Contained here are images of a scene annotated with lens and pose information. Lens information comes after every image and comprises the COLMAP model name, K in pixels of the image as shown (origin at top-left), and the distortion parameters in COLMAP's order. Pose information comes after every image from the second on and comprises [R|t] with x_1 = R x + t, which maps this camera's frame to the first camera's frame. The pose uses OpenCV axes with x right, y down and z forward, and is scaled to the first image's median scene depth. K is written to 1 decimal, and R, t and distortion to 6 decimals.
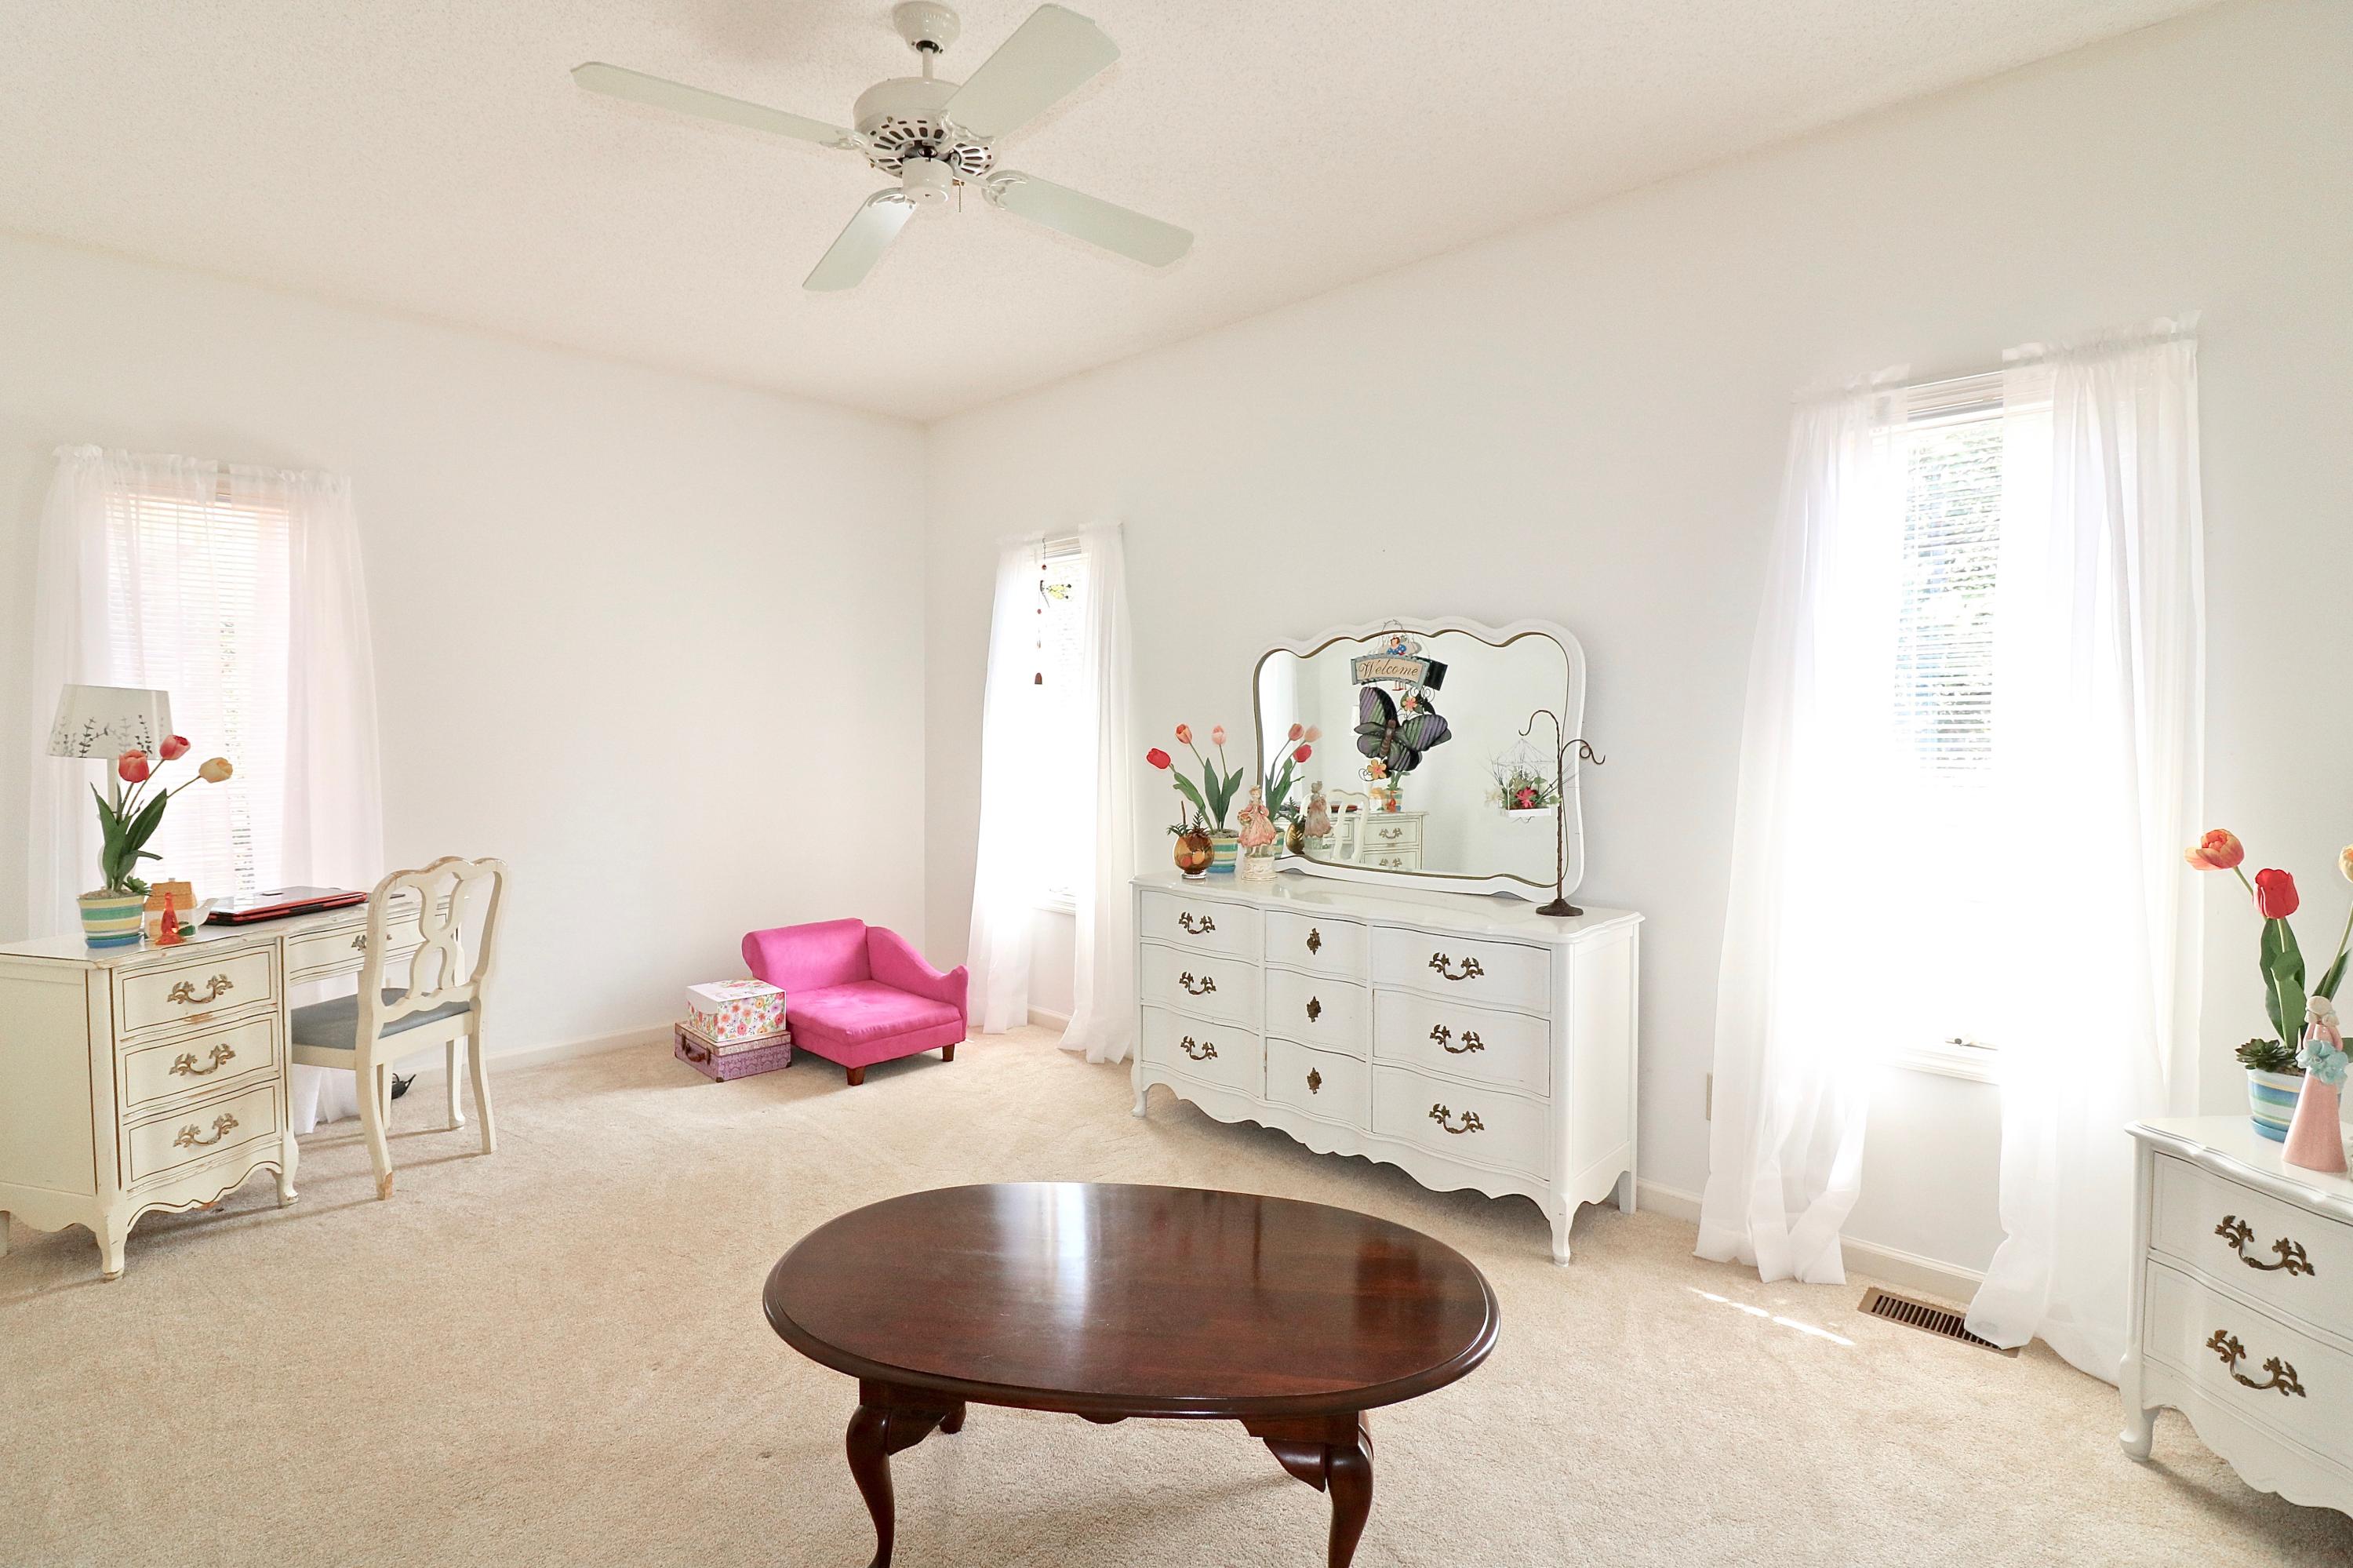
lens RADIAL K [[1091.4, 0, 1166.7], [0, 1091.4, 761.3], [0, 0, 1]] dist [0.000233, -0.012552]
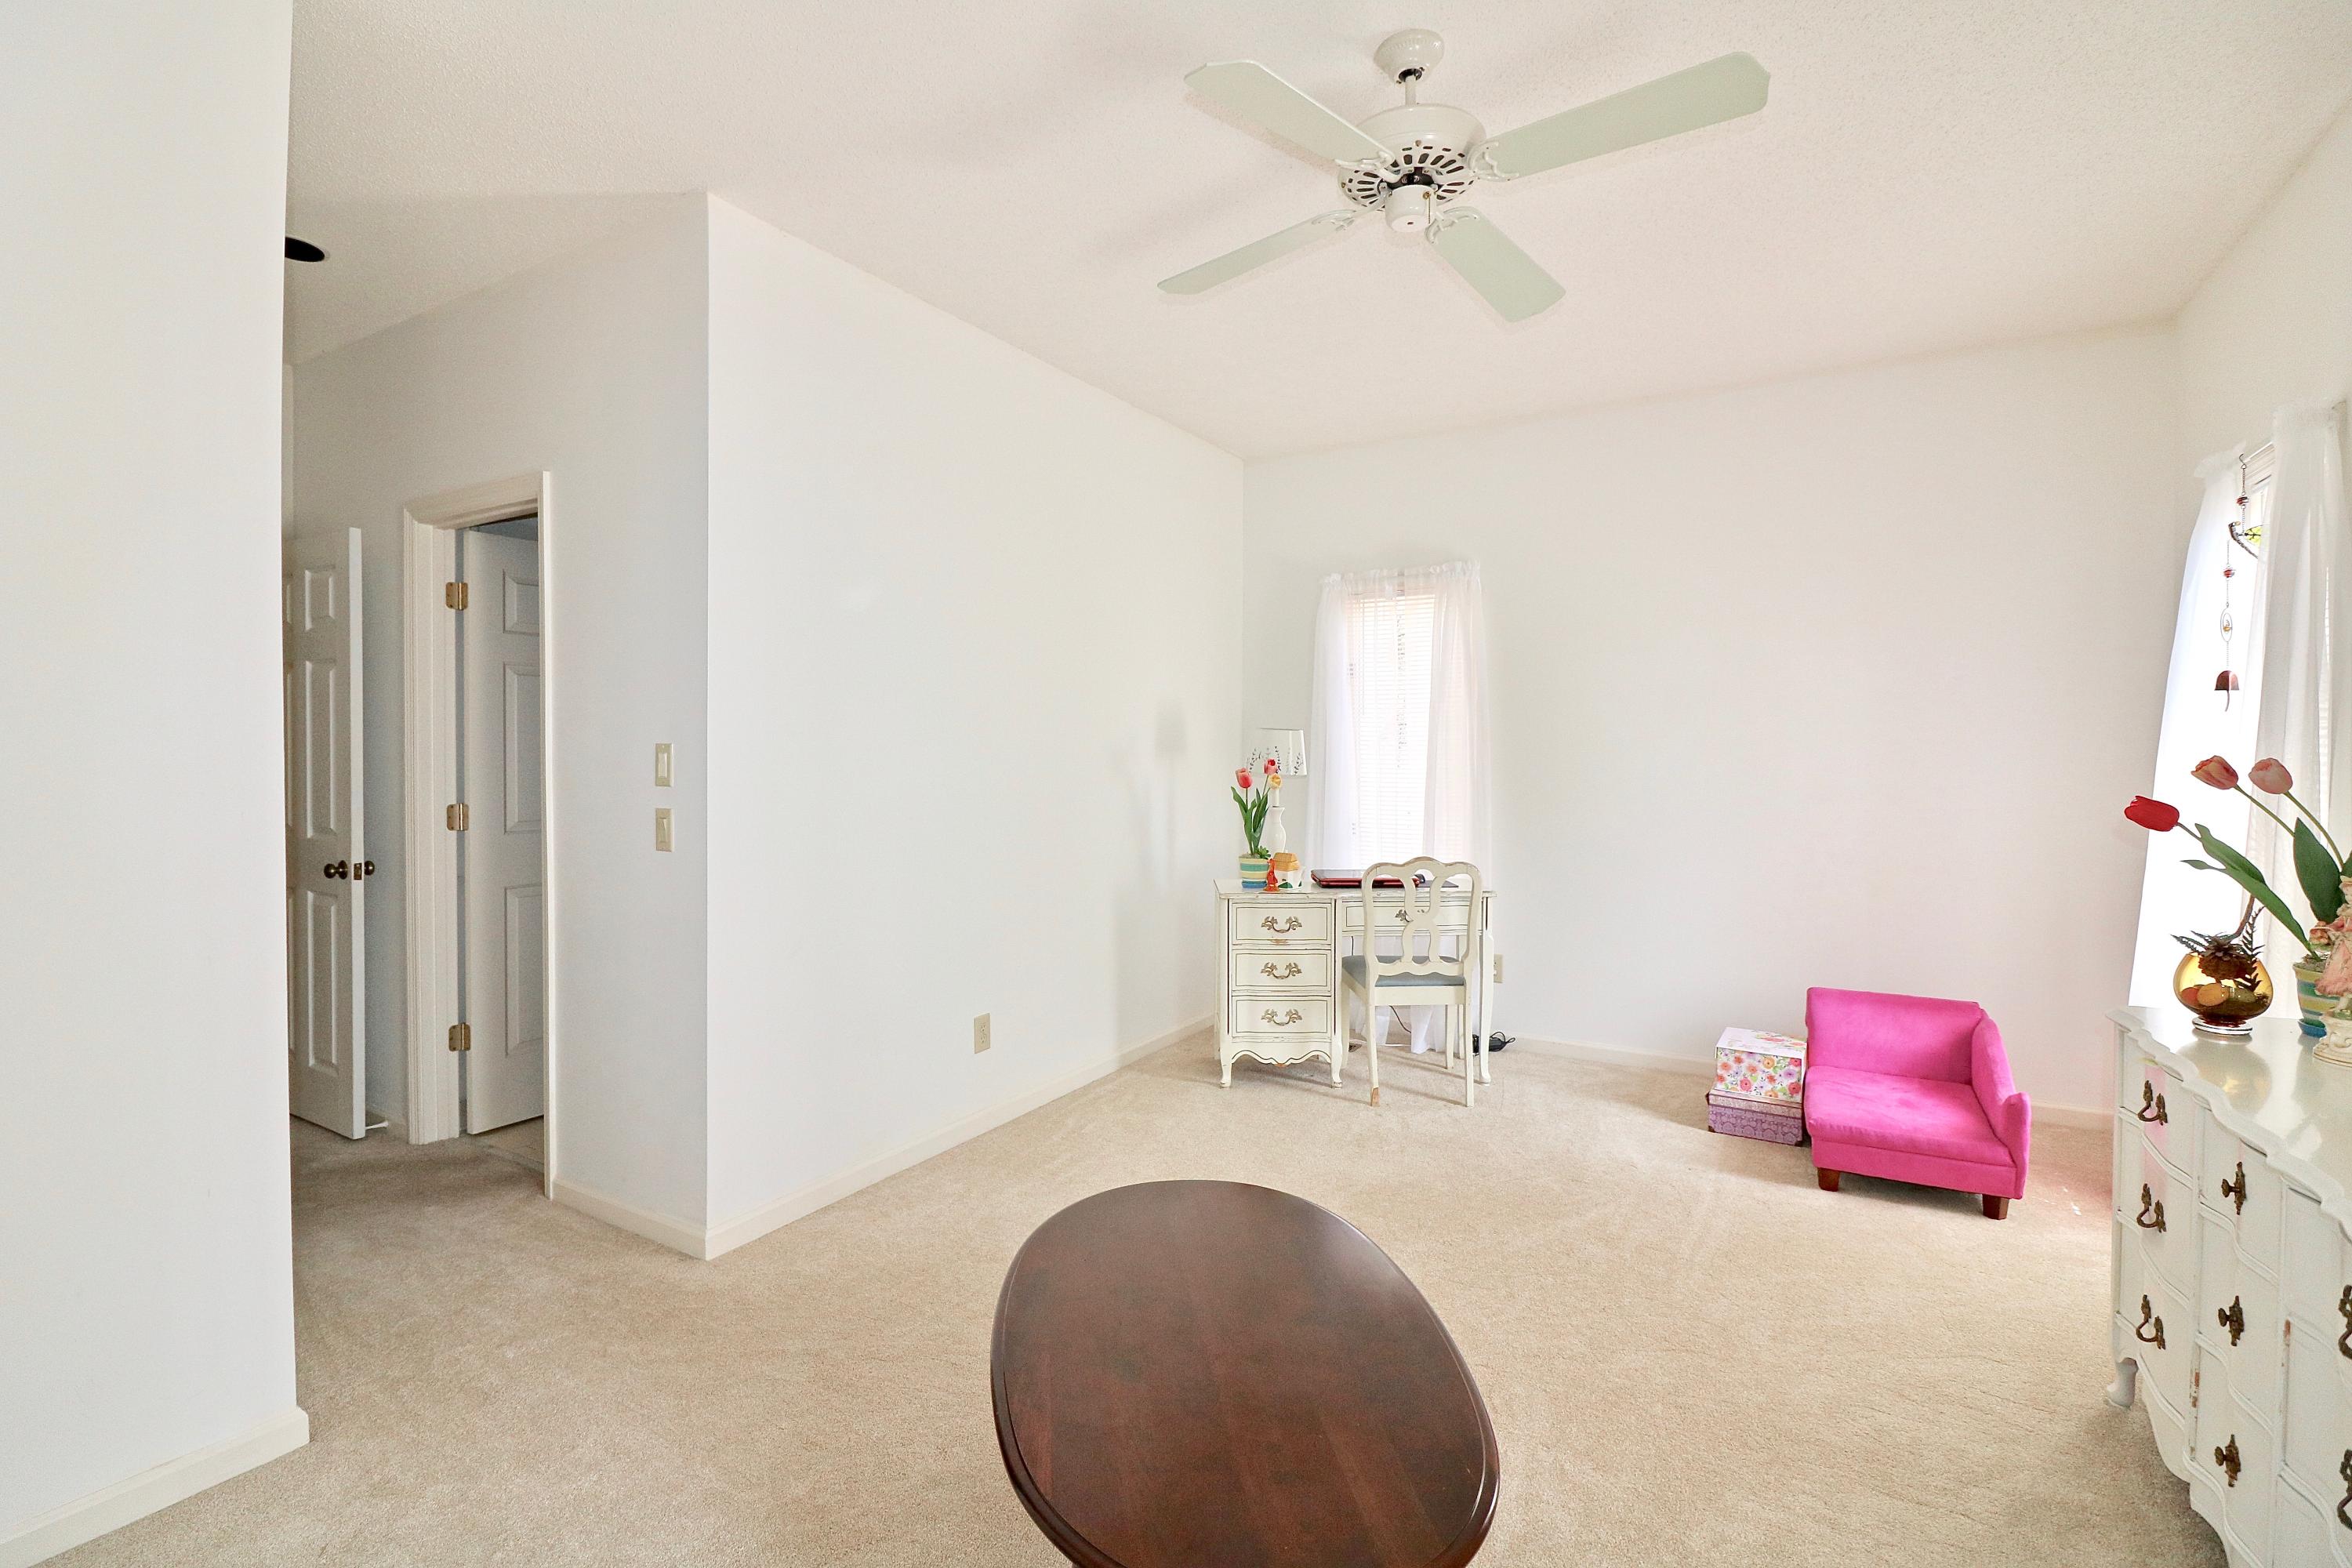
lens RADIAL K [[1071.9, 0, 1154.0], [0, 1071.9, 768.8], [0, 0, 1]] dist [-0.002084, -0.013573]
pose [[0.239714, 0.016840, -0.970698, 0.486548], [-0.031409, 0.999461, 0.009583, -0.017456], [0.970335, 0.028191, 0.240113, 0.398931]]
